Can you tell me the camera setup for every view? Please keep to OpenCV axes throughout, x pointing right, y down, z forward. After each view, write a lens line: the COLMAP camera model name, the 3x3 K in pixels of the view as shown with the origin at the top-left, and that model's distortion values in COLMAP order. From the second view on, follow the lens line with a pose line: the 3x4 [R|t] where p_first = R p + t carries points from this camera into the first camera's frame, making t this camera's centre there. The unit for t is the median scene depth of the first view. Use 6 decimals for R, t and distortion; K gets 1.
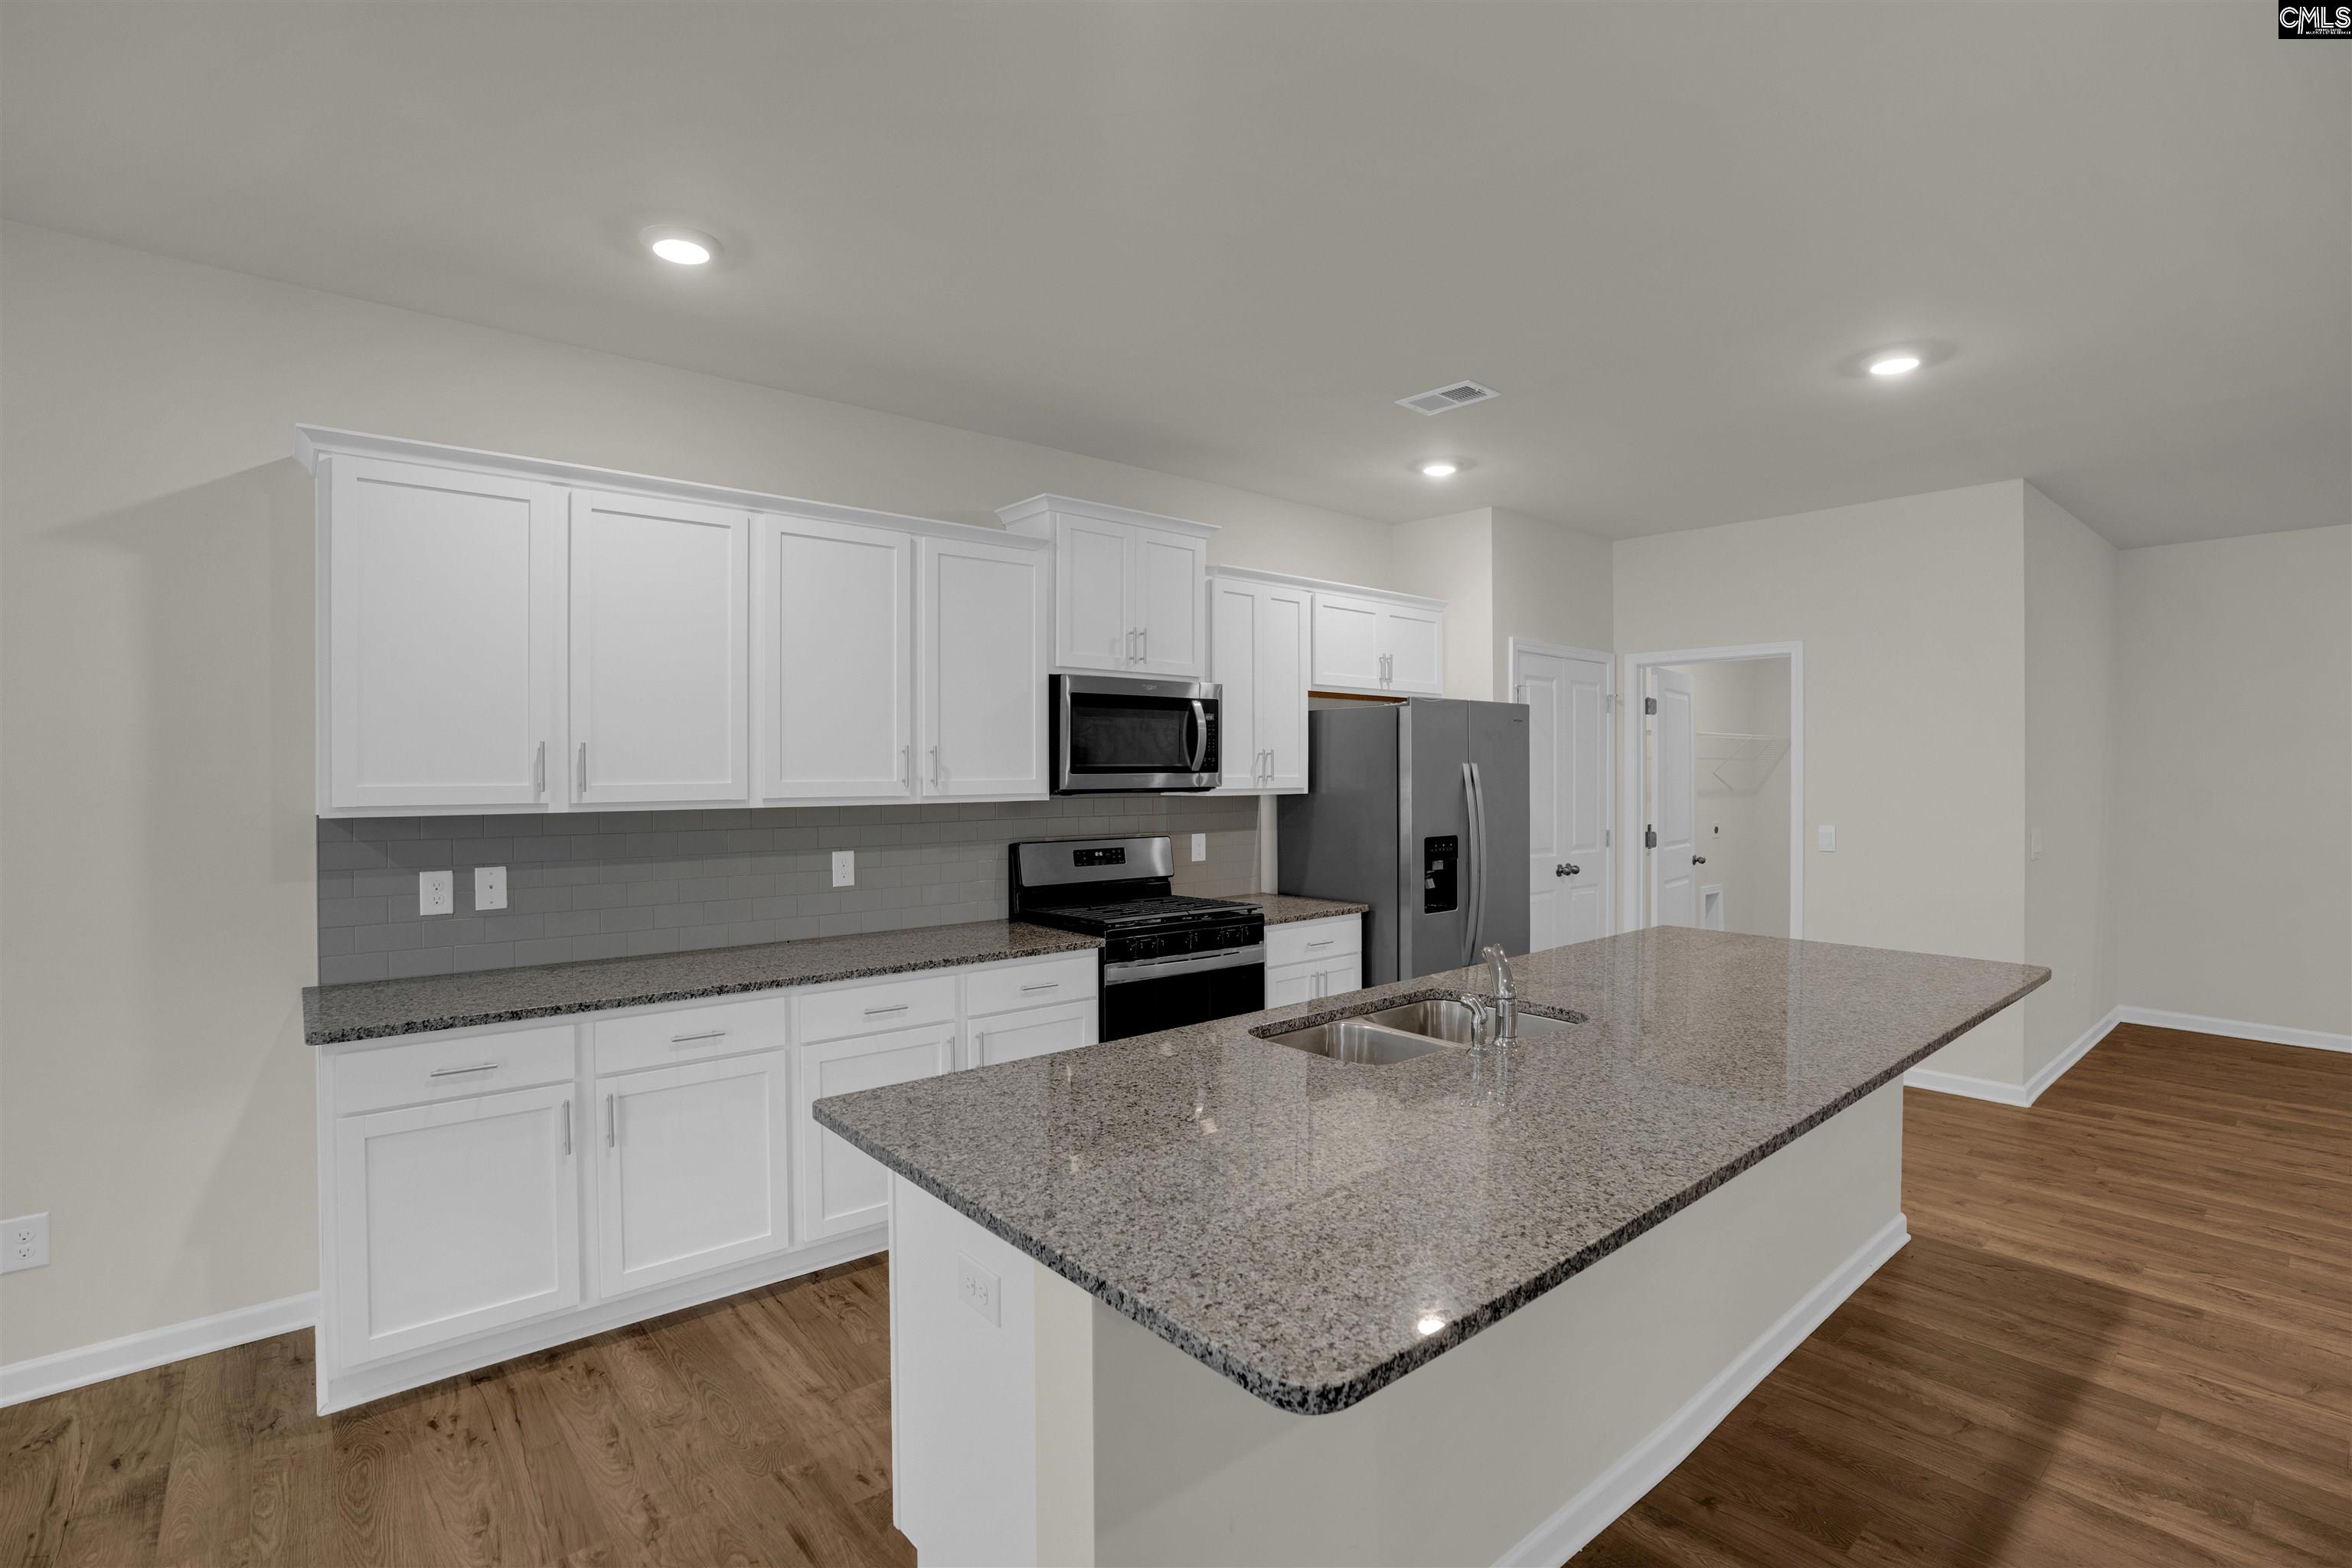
lens RADIAL K [[1089.8, 0, 1176.0], [0, 1089.8, 784.0], [0, 0, 1]] dist [-0.068399, 0.024873]
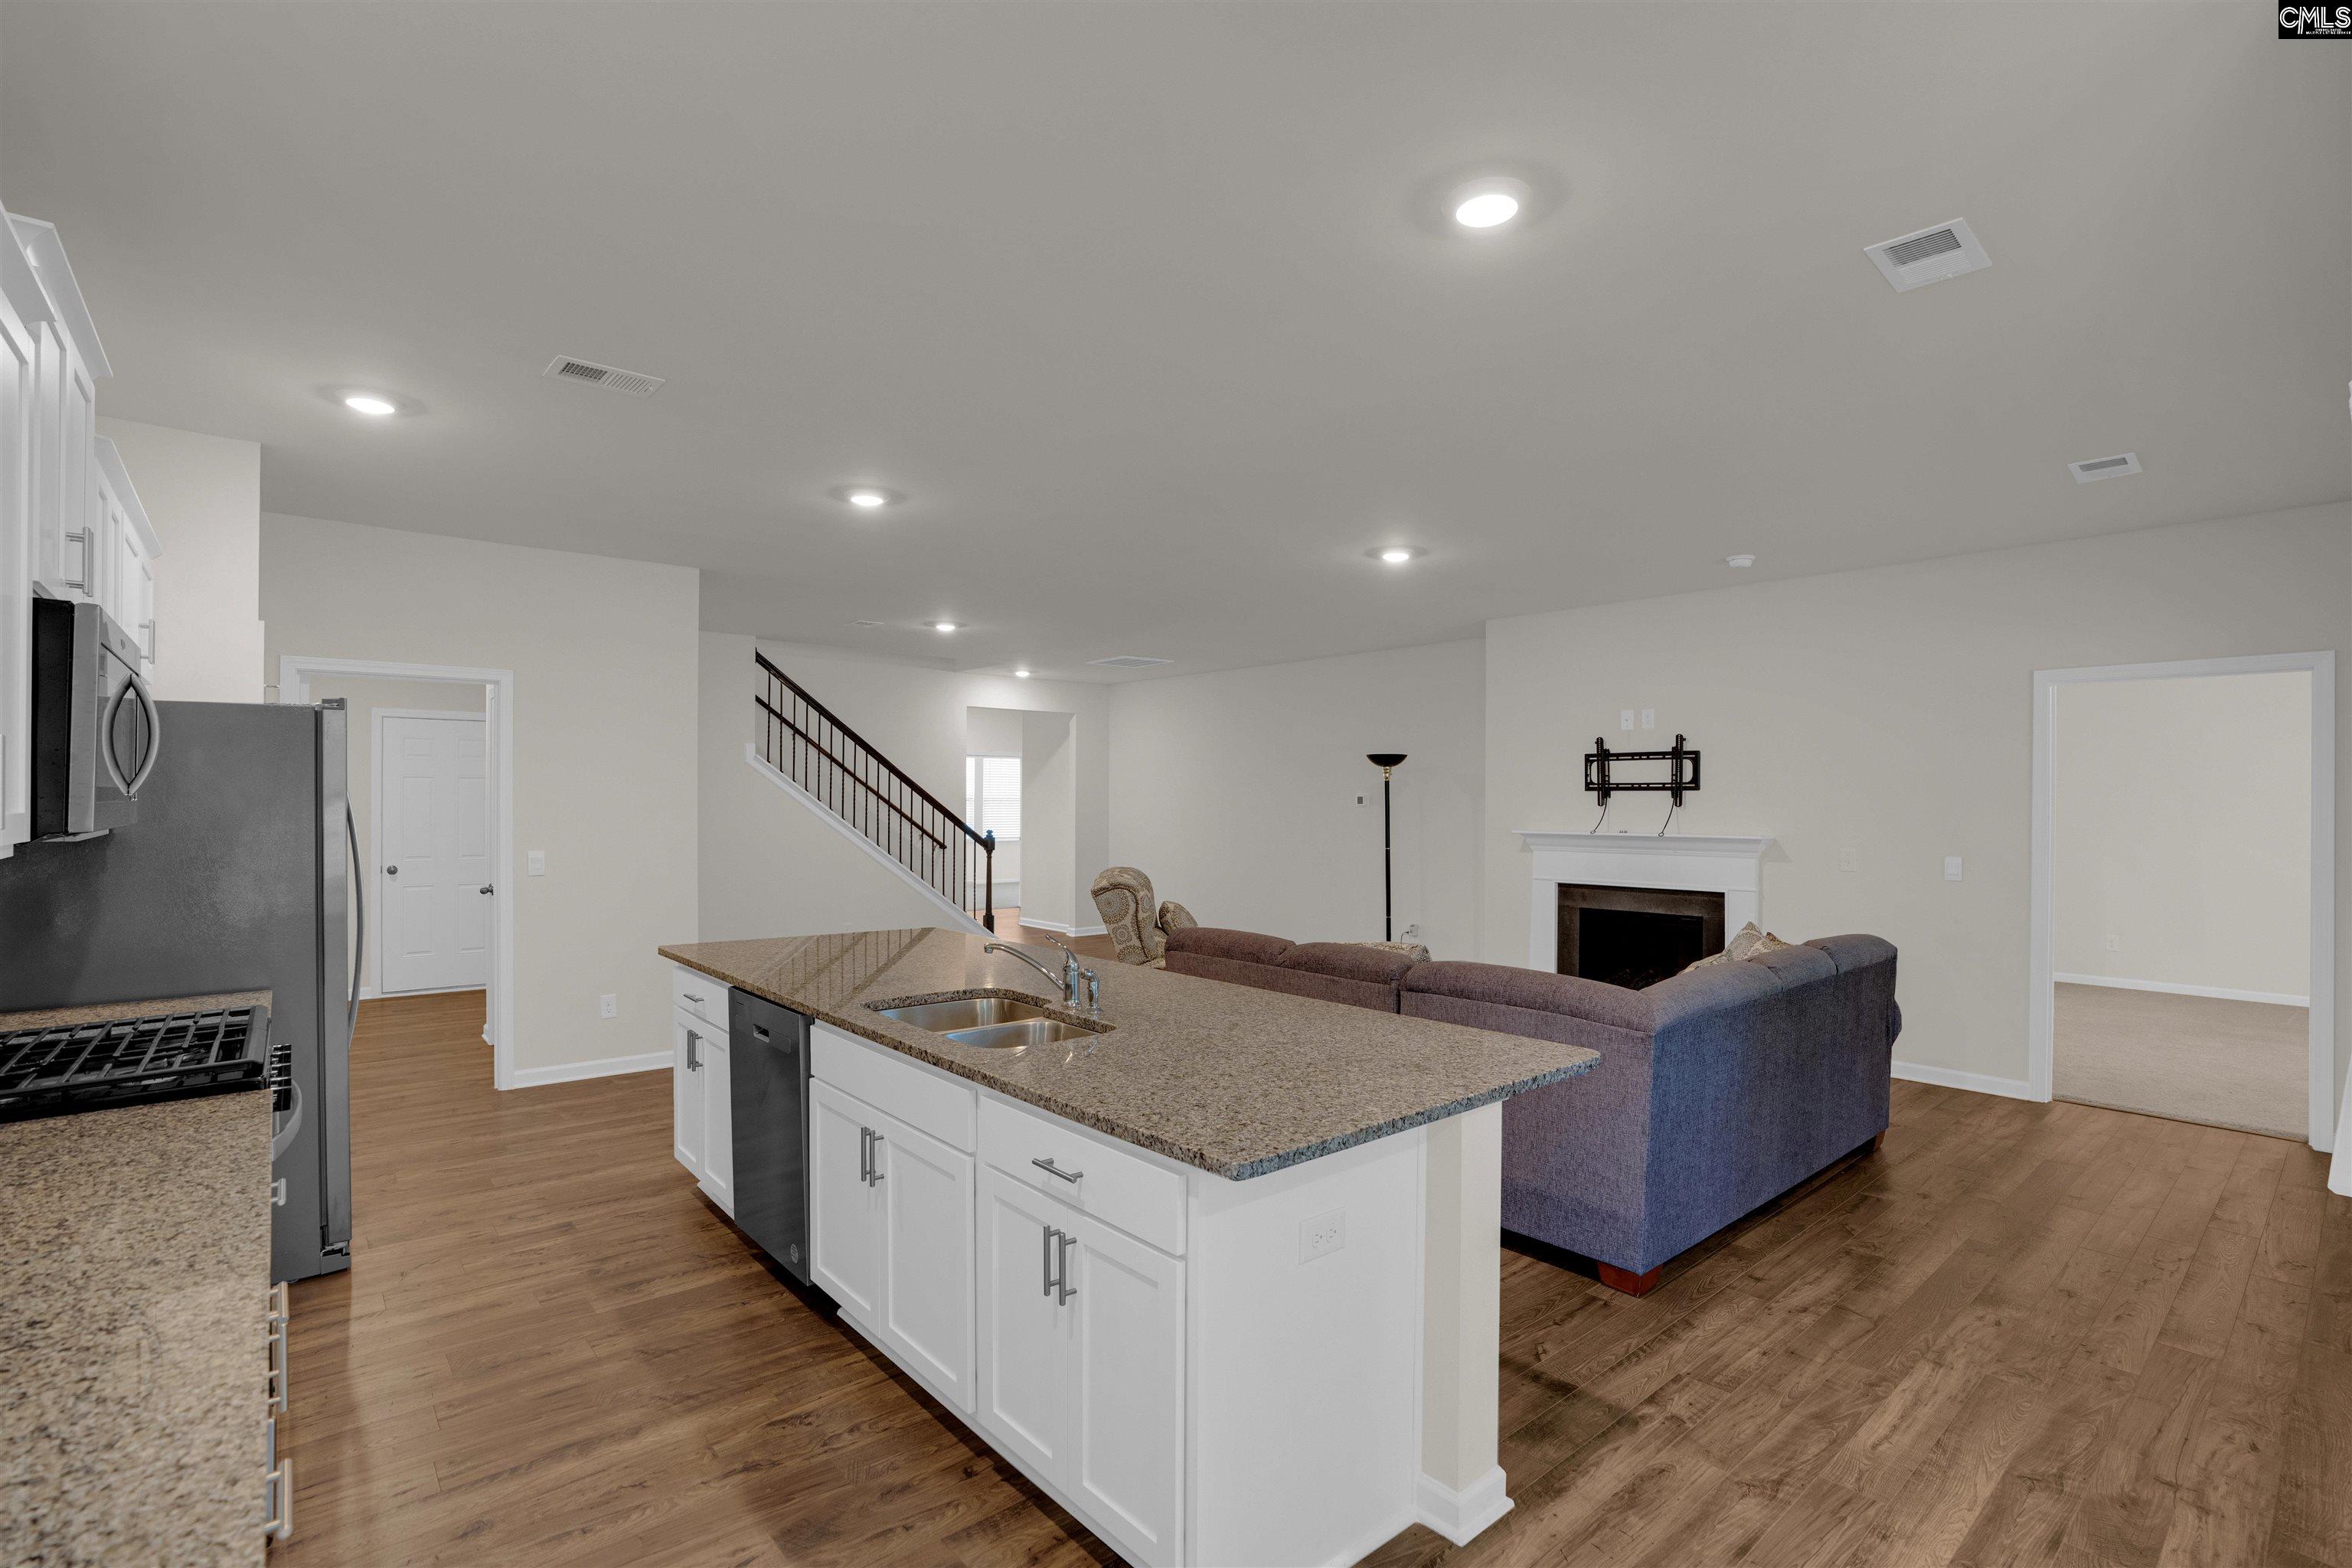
lens RADIAL K [[1094.6, 0, 1199.1], [0, 1094.6, 799.2], [0, 0, 1]] dist [-0.046851, 0.023651]
pose [[-0.019449, 0.001460, 0.999810, -0.724664], [0.009425, 0.999955, -0.001277, -0.007141], [-0.999766, 0.009398, -0.019462, 0.600082]]
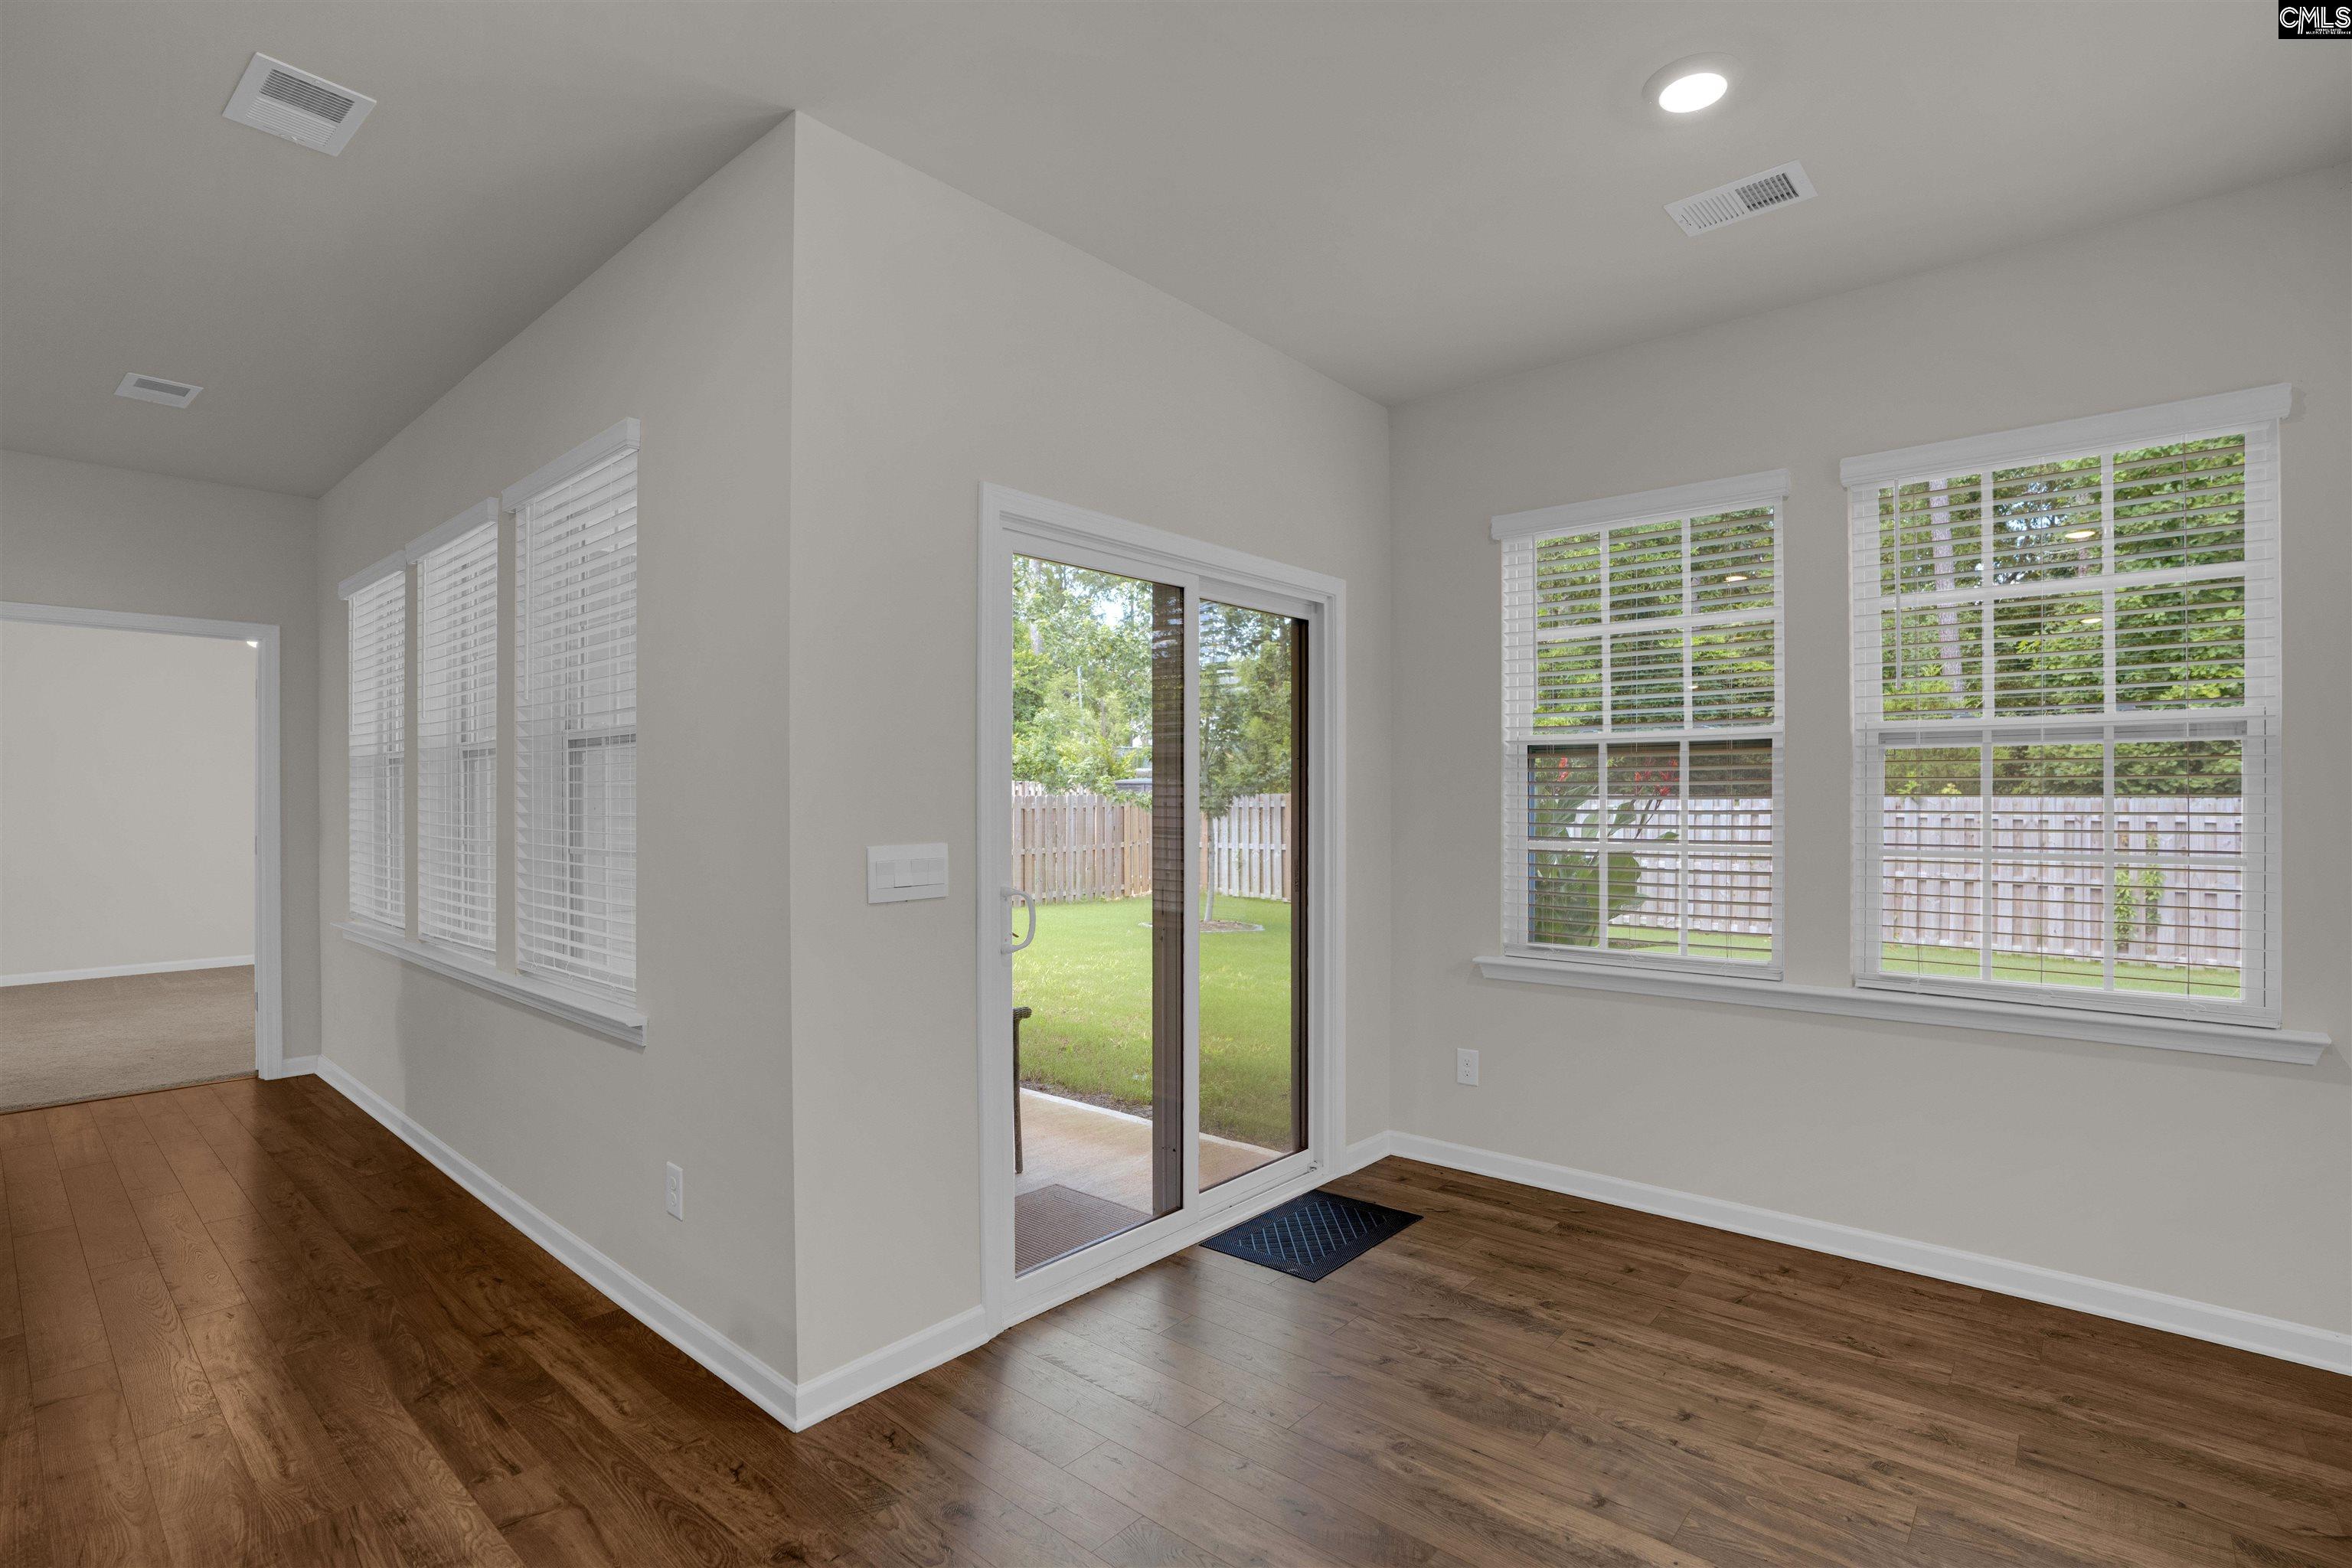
lens RADIAL K [[1101.6, 0, 1187.7], [0, 1101.6, 790.7], [0, 0, 1]] dist [-0.068130, 0.026830]
pose [[-0.987895, 0.000887, -0.155123, -0.409997], [0.000023, 0.999985, 0.005567, 0.041145], [0.155125, 0.005496, -0.987879, 0.821249]]
